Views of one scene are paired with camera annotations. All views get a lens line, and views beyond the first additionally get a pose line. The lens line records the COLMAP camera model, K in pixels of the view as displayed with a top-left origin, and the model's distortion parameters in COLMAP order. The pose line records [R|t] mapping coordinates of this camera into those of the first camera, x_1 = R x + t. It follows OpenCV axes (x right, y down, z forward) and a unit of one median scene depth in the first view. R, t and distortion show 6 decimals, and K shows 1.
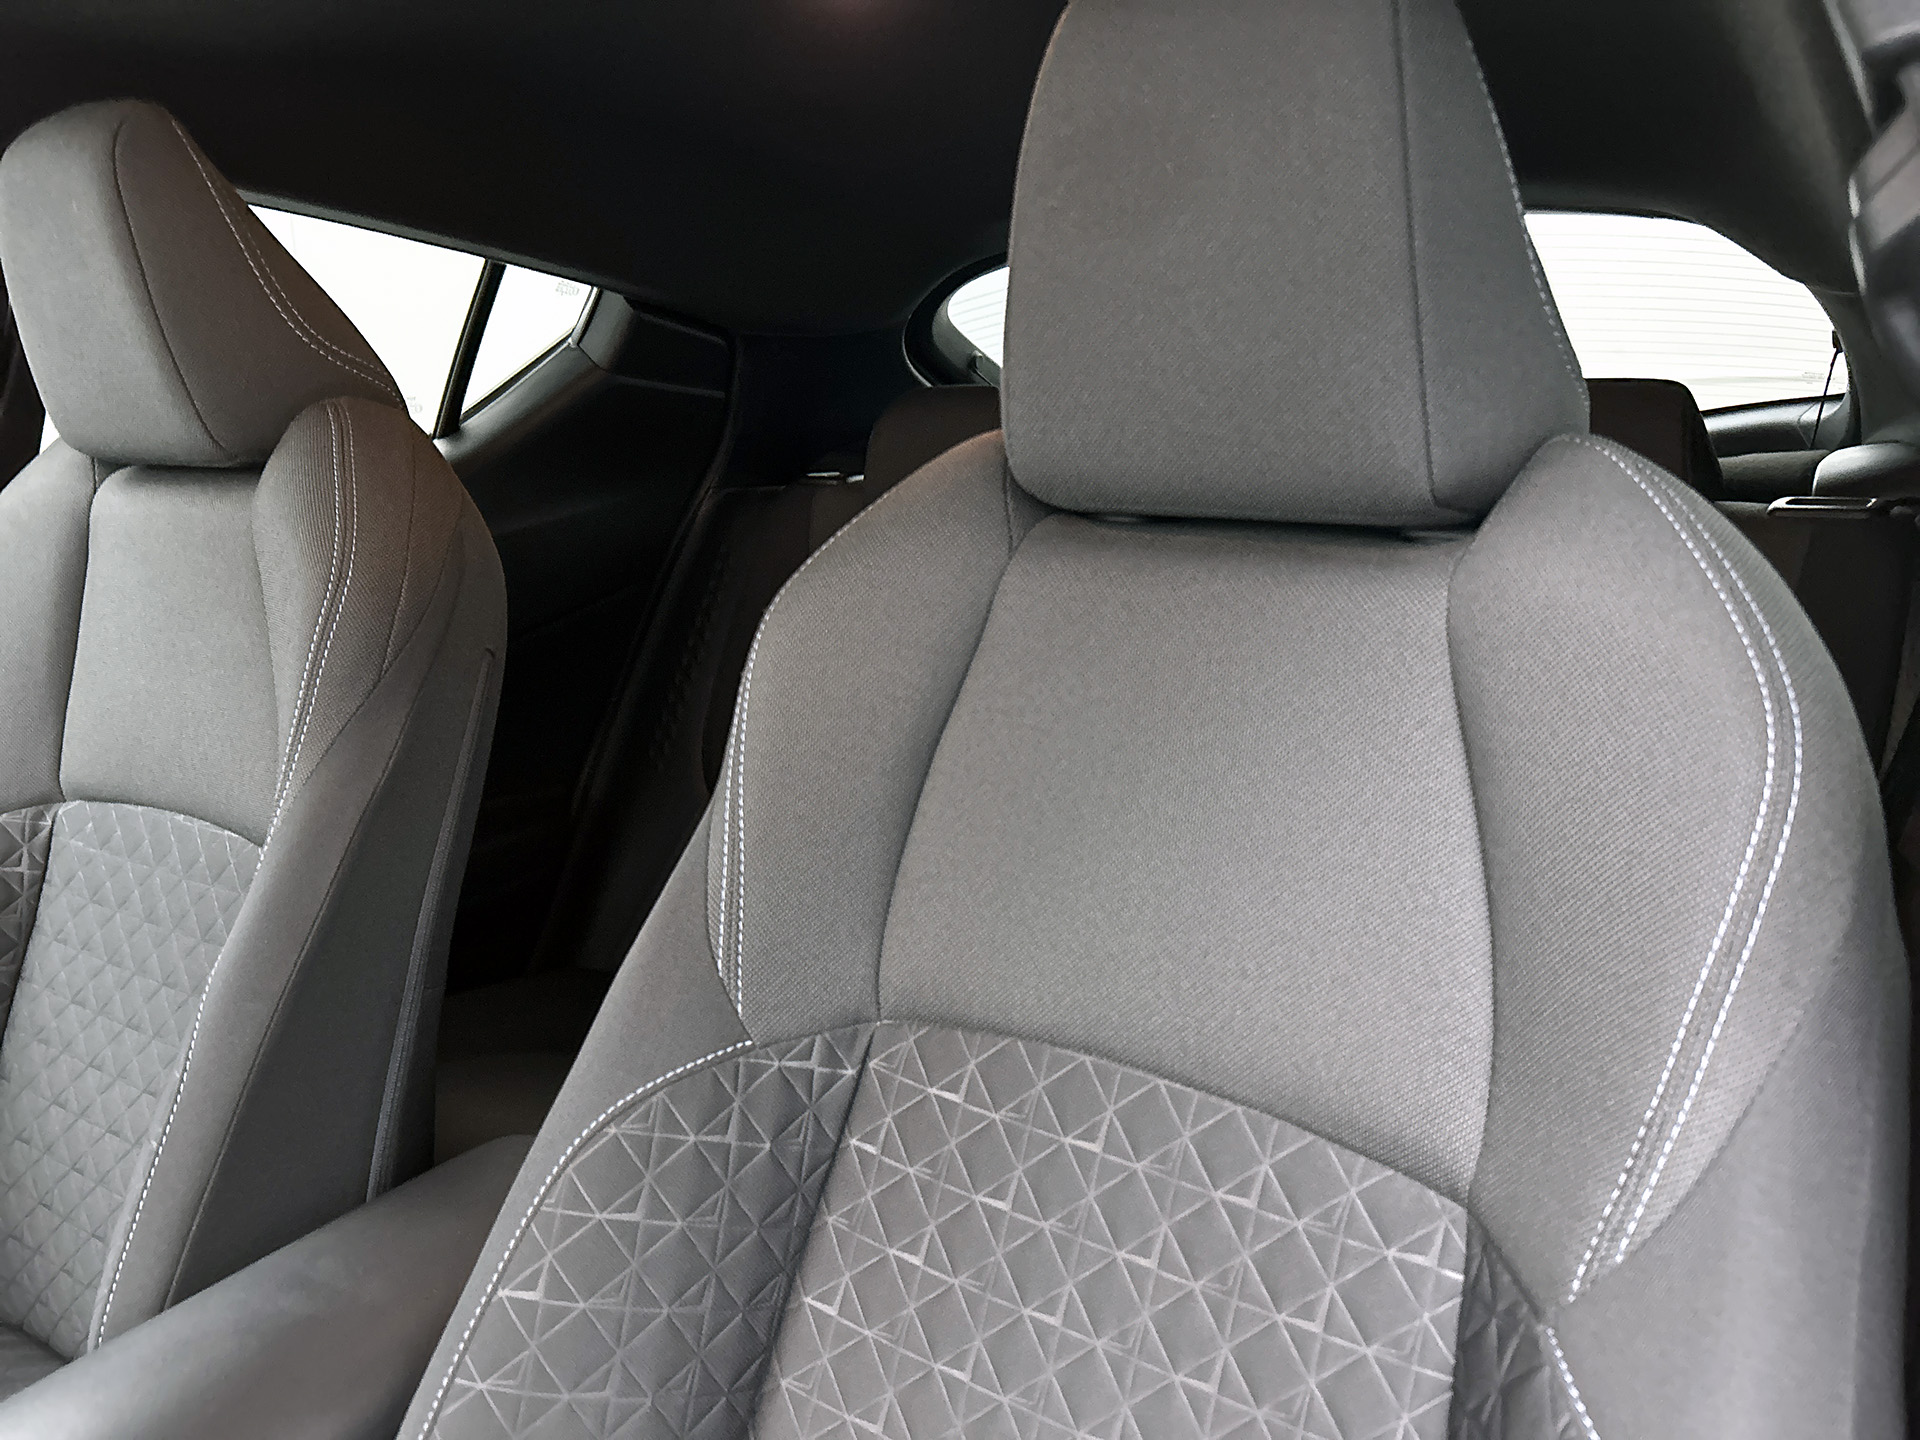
lens RADIAL K [[1439.2, 0, 960.0], [0, 1439.2, 720.0], [0, 0, 1]] dist [0.016544, 0.006789]
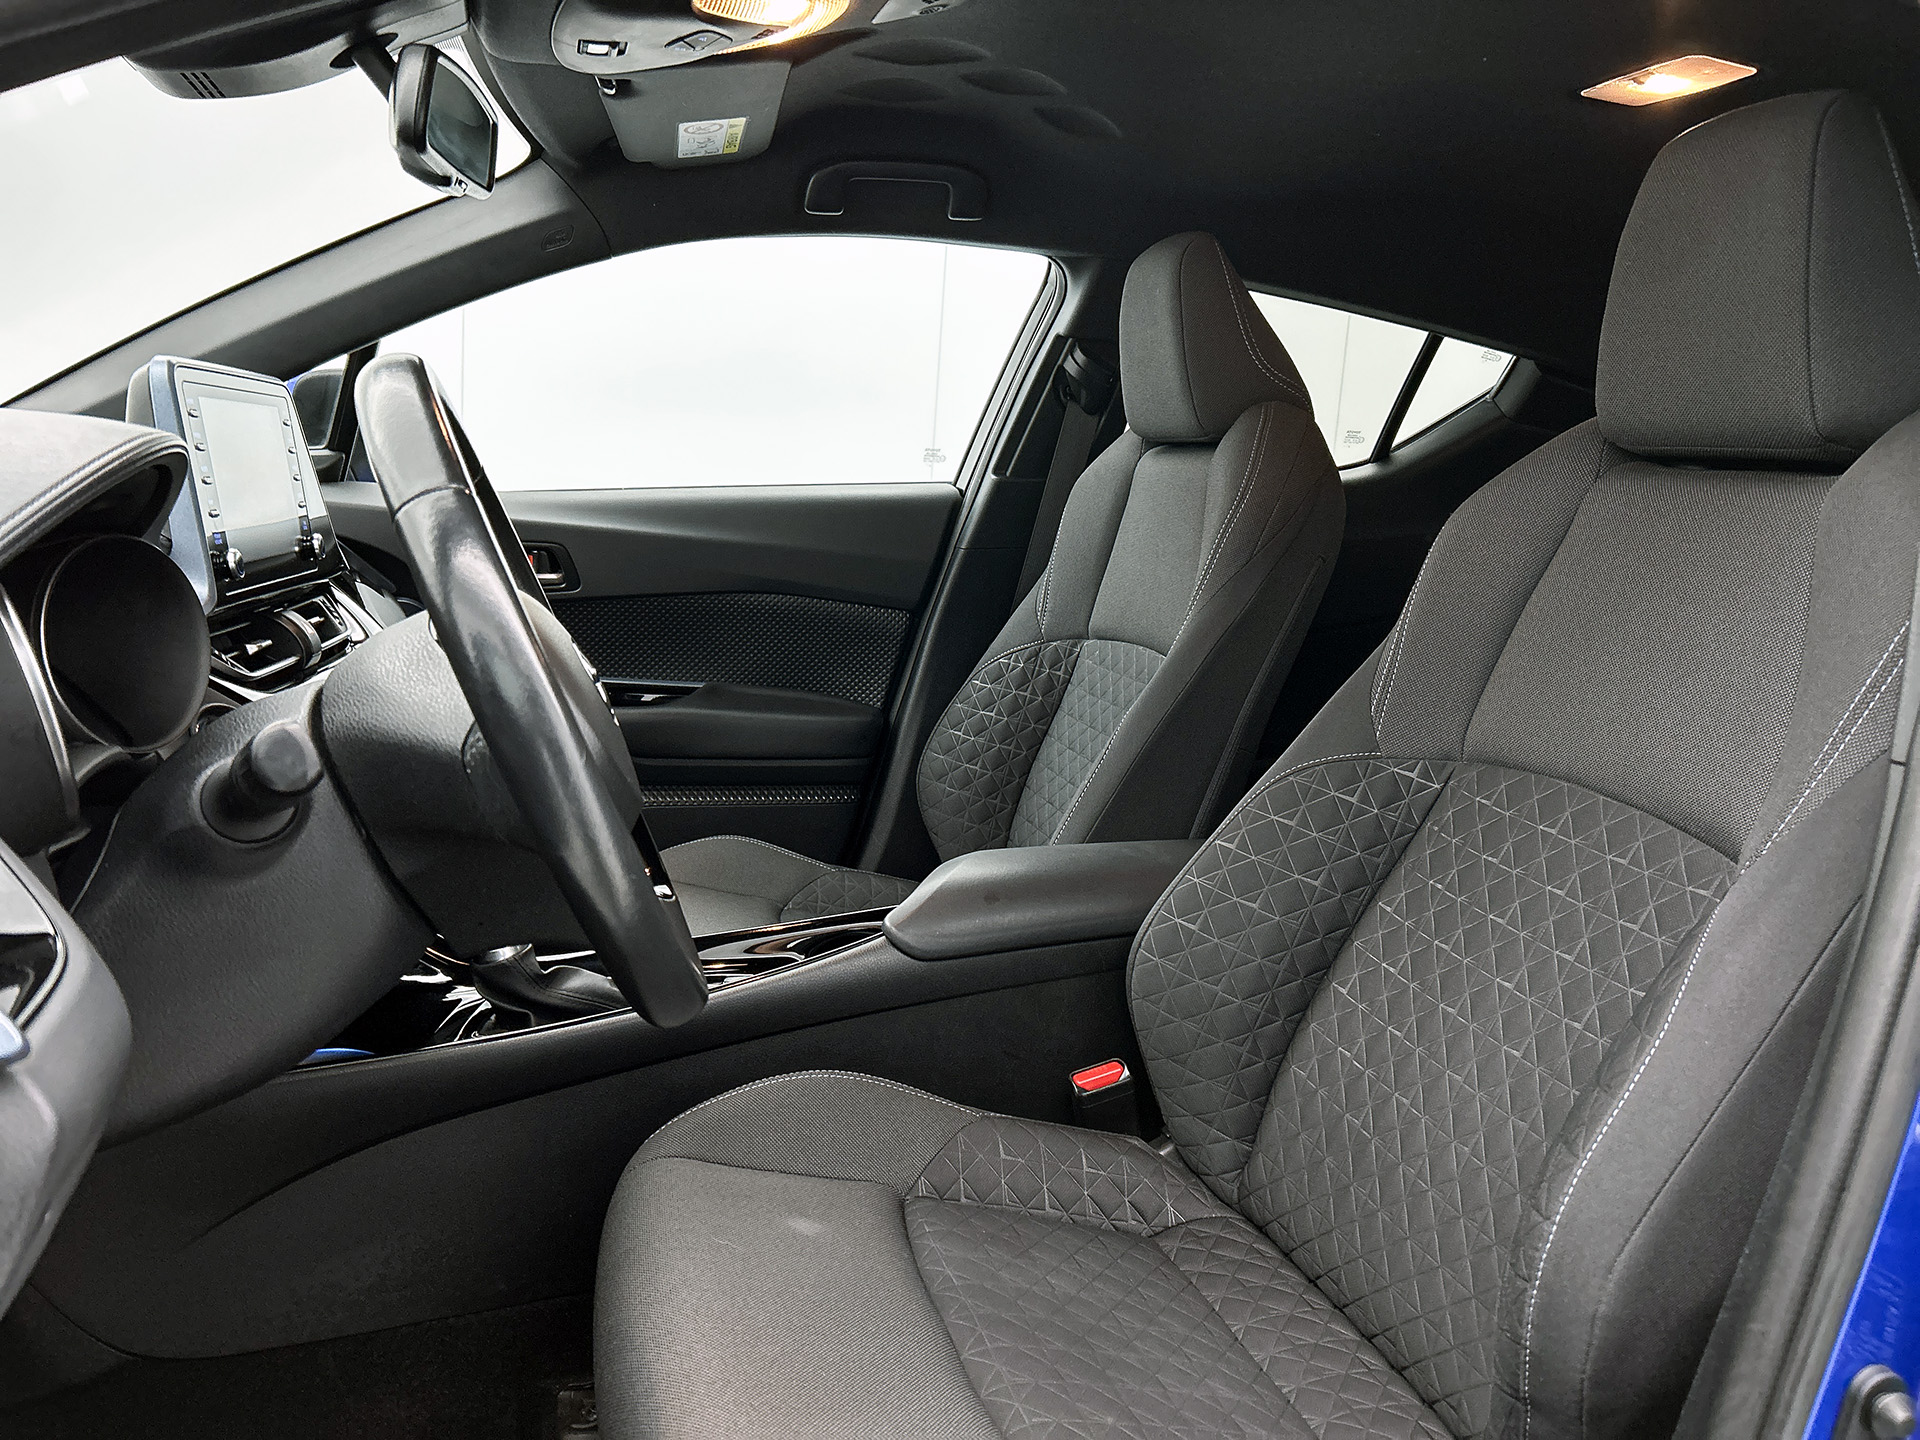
lens RADIAL K [[1439.2, 0, 960.0], [0, 1439.2, 720.0], [0, 0, 1]] dist [0.016544, 0.006789]
pose [[0.768957, 0.161002, -0.618695, 0.382943], [-0.204052, 0.978959, 0.001143, 0.207852], [0.605862, 0.125367, 0.785630, -0.476802]]
